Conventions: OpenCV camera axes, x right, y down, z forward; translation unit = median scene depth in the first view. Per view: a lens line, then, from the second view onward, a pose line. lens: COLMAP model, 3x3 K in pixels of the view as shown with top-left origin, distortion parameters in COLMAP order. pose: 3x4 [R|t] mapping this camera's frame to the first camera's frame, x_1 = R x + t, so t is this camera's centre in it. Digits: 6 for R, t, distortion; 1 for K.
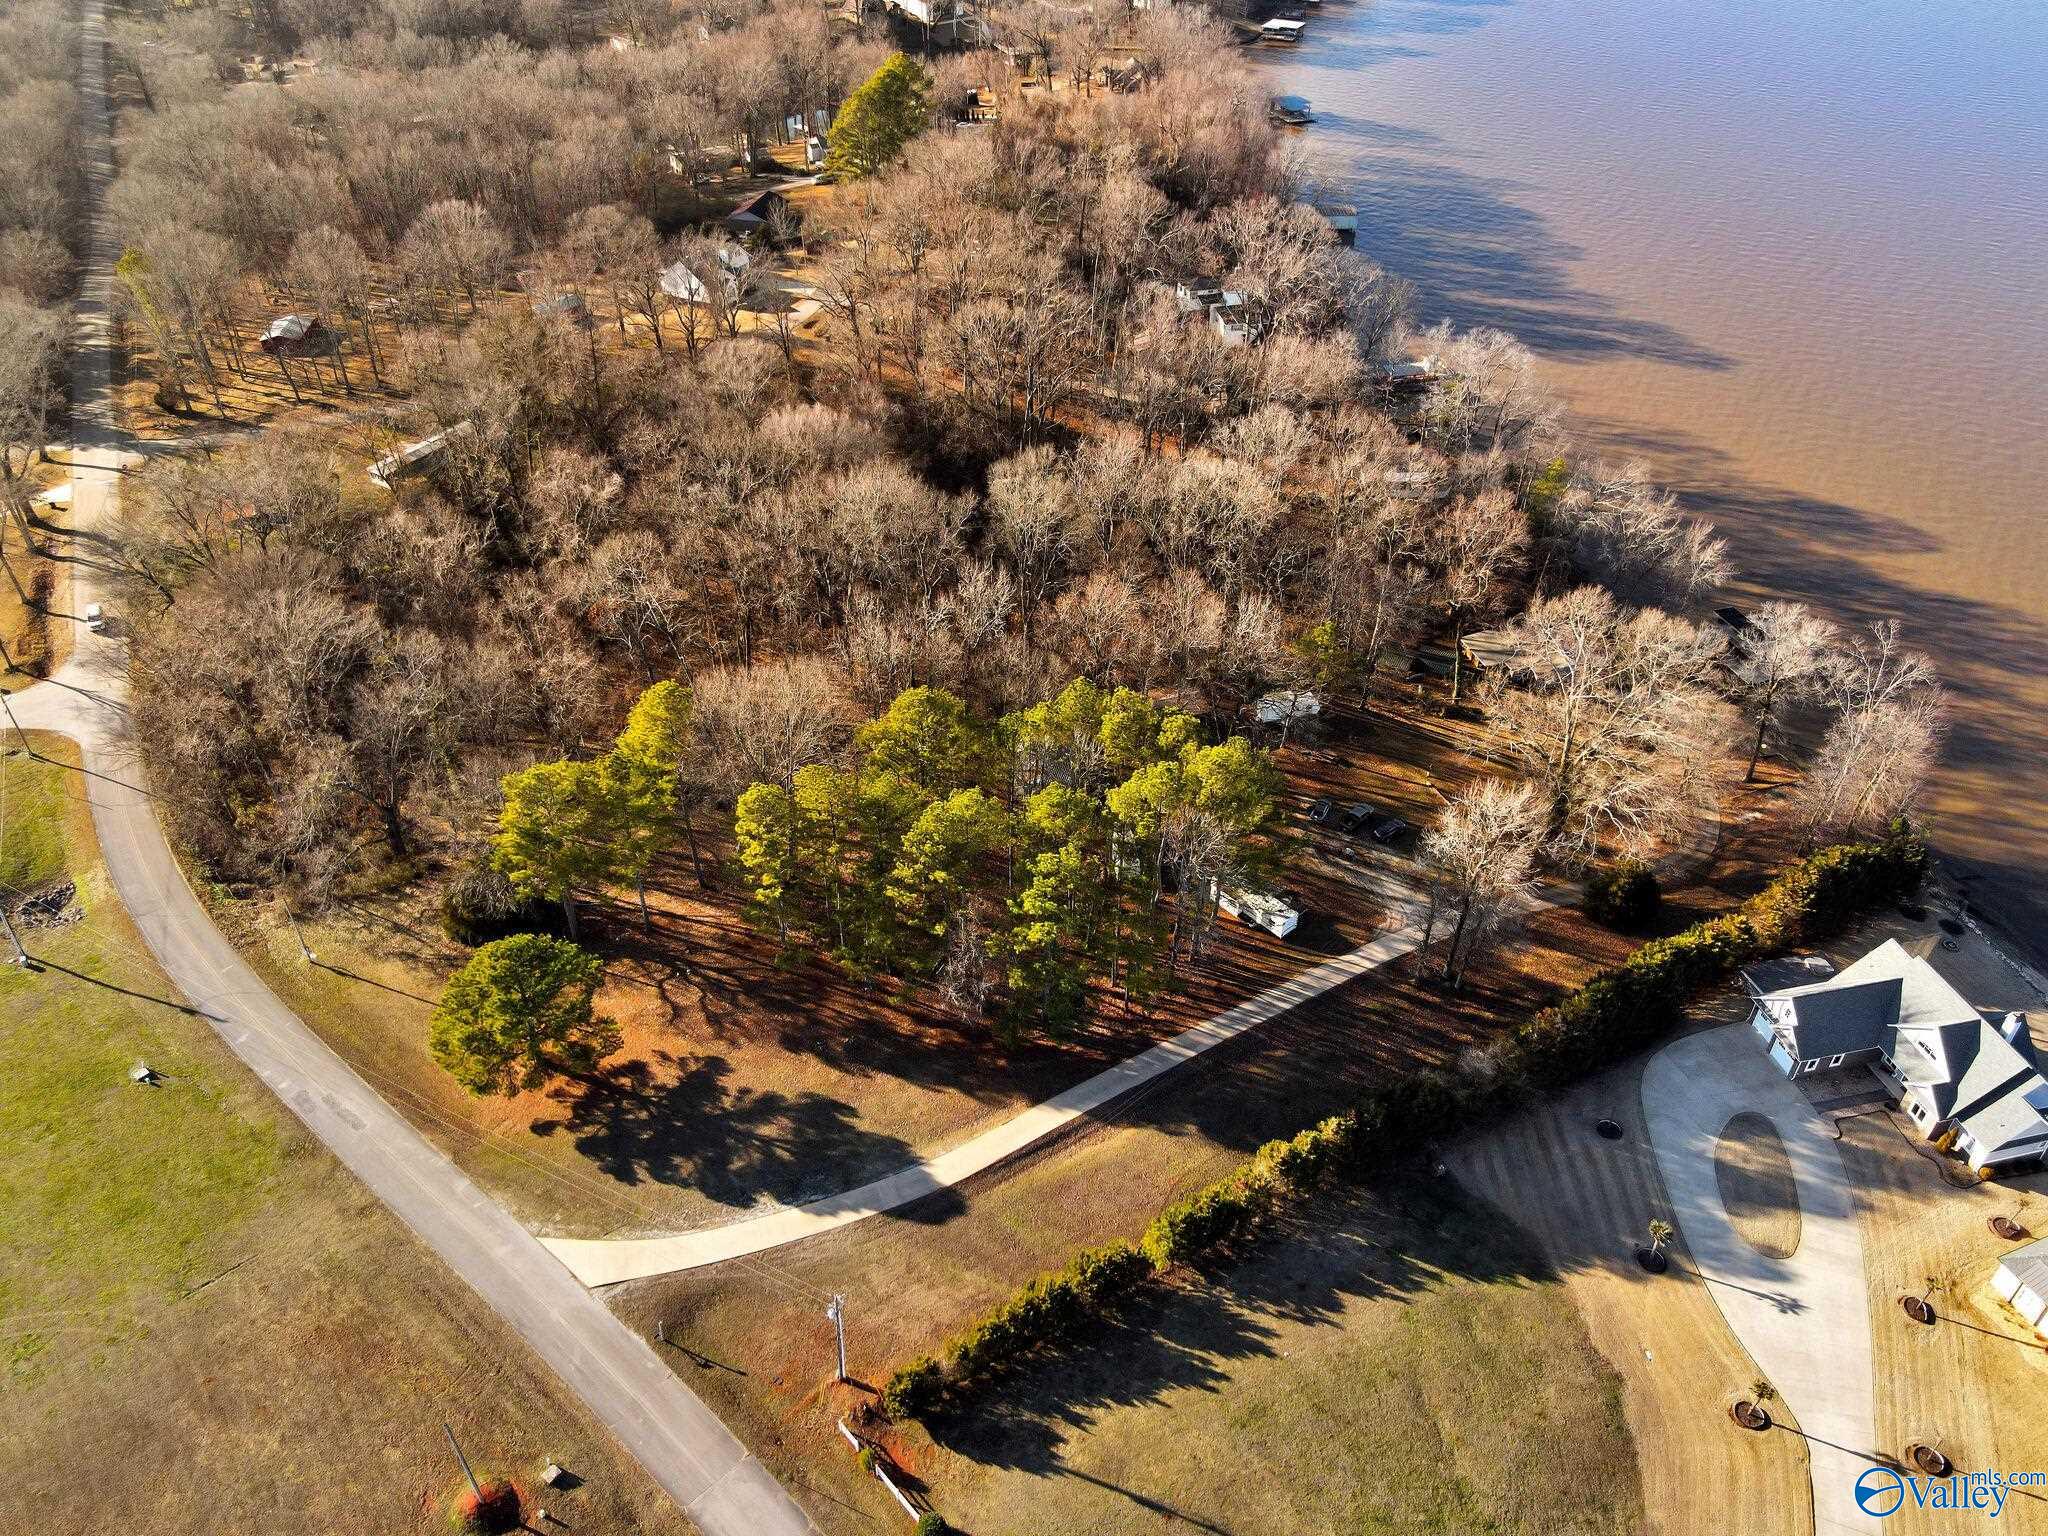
lens RADIAL K [[1516.8, 0, 1016.2], [0, 1516.8, 771.6], [0, 0, 1]] dist [0.016610, 0.002118]
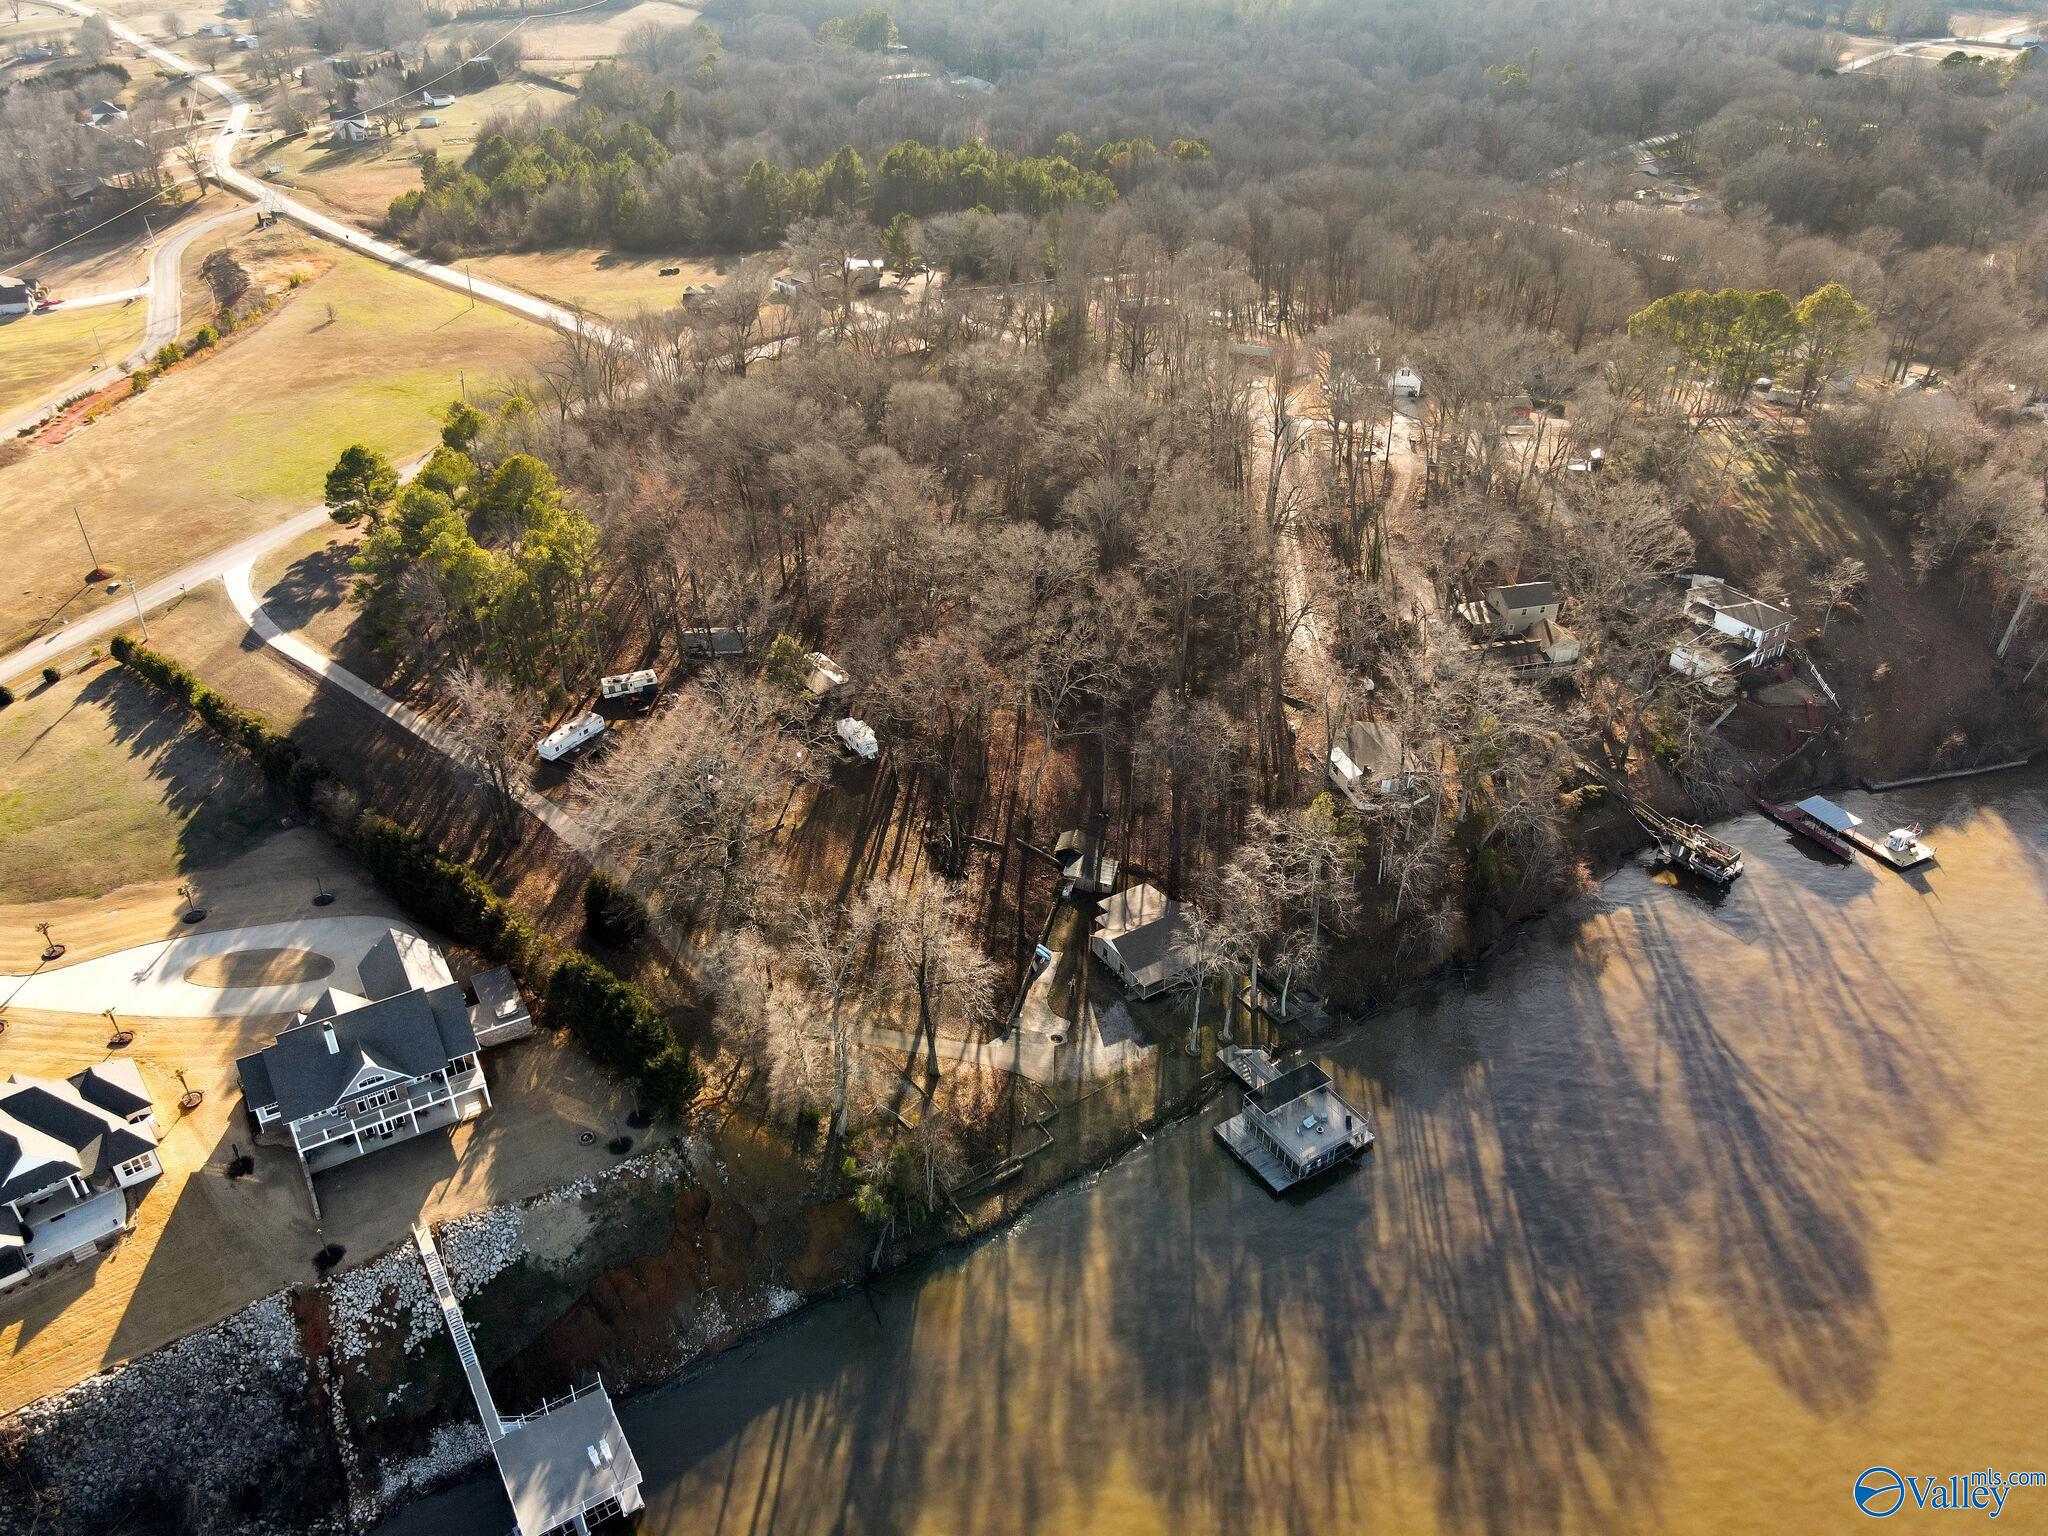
lens RADIAL K [[1549.7, 0, 1016.9], [0, 1549.7, 726.4], [0, 0, 1]] dist [0.021799, -0.001609]
pose [[0.294825, 0.504649, -0.811424, 1.713407], [-0.587323, 0.765530, 0.262707, -0.629632], [0.753744, 0.399116, 0.522089, 0.759647]]
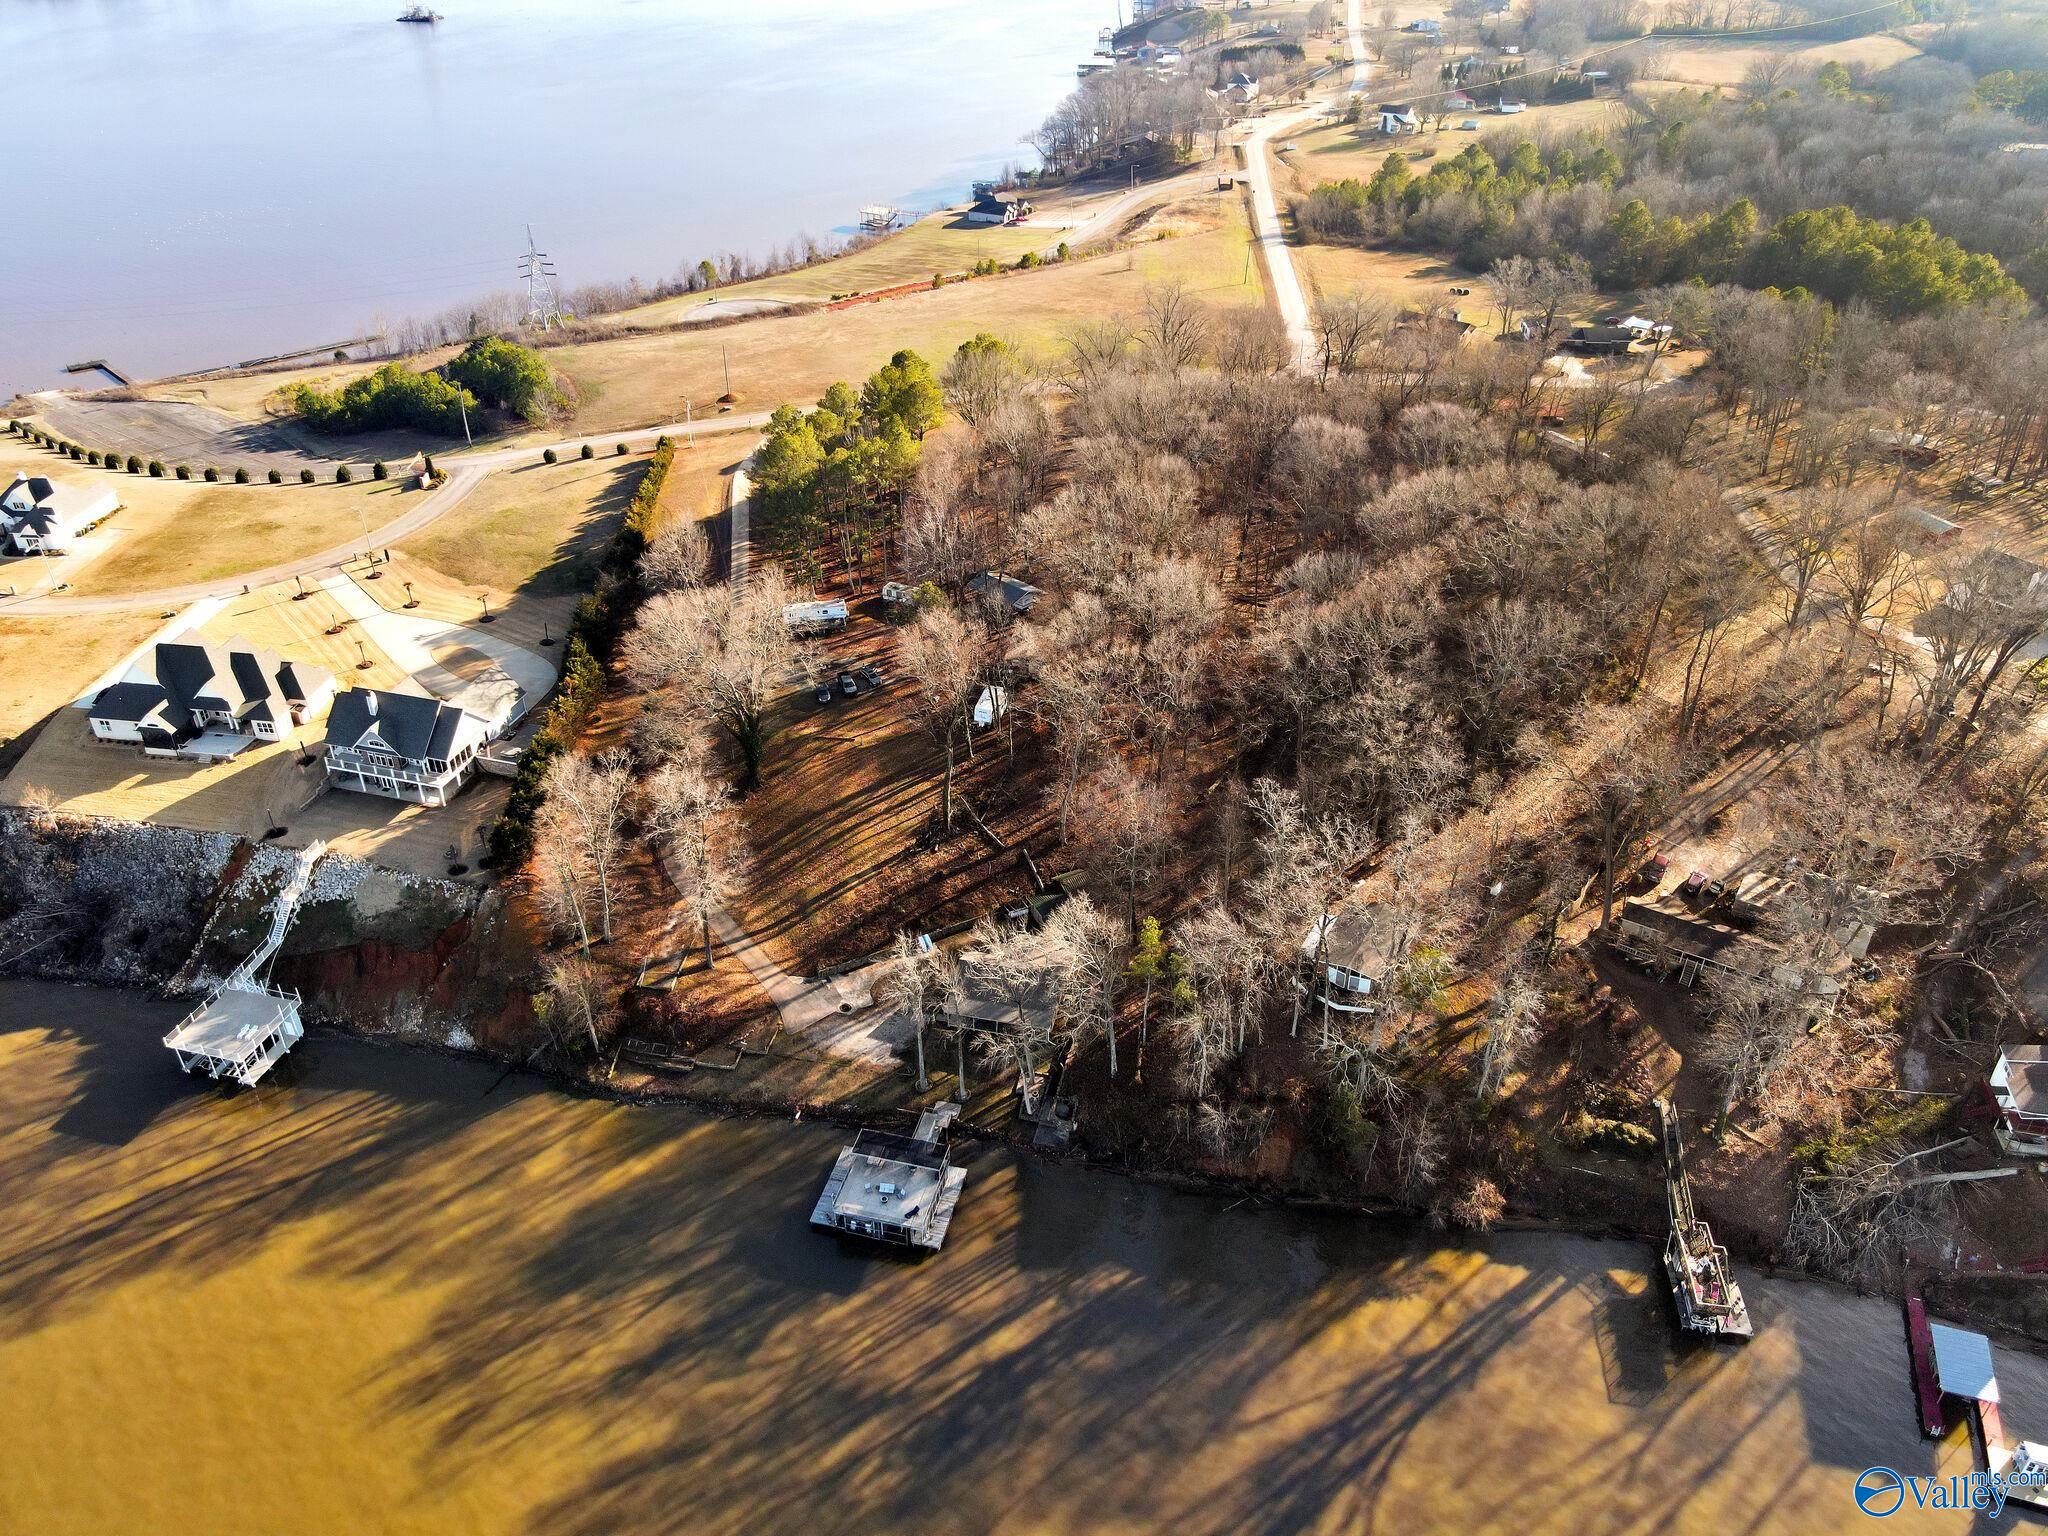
lens RADIAL K [[1524.2, 0, 1014.2], [0, 1524.2, 761.6], [0, 0, 1]] dist [0.025591, -0.002051]
pose [[-0.502422, 0.468519, -0.726678, 1.568508], [-0.523053, 0.504528, 0.686926, -1.255885], [0.688468, 0.725218, -0.008426, 1.610381]]
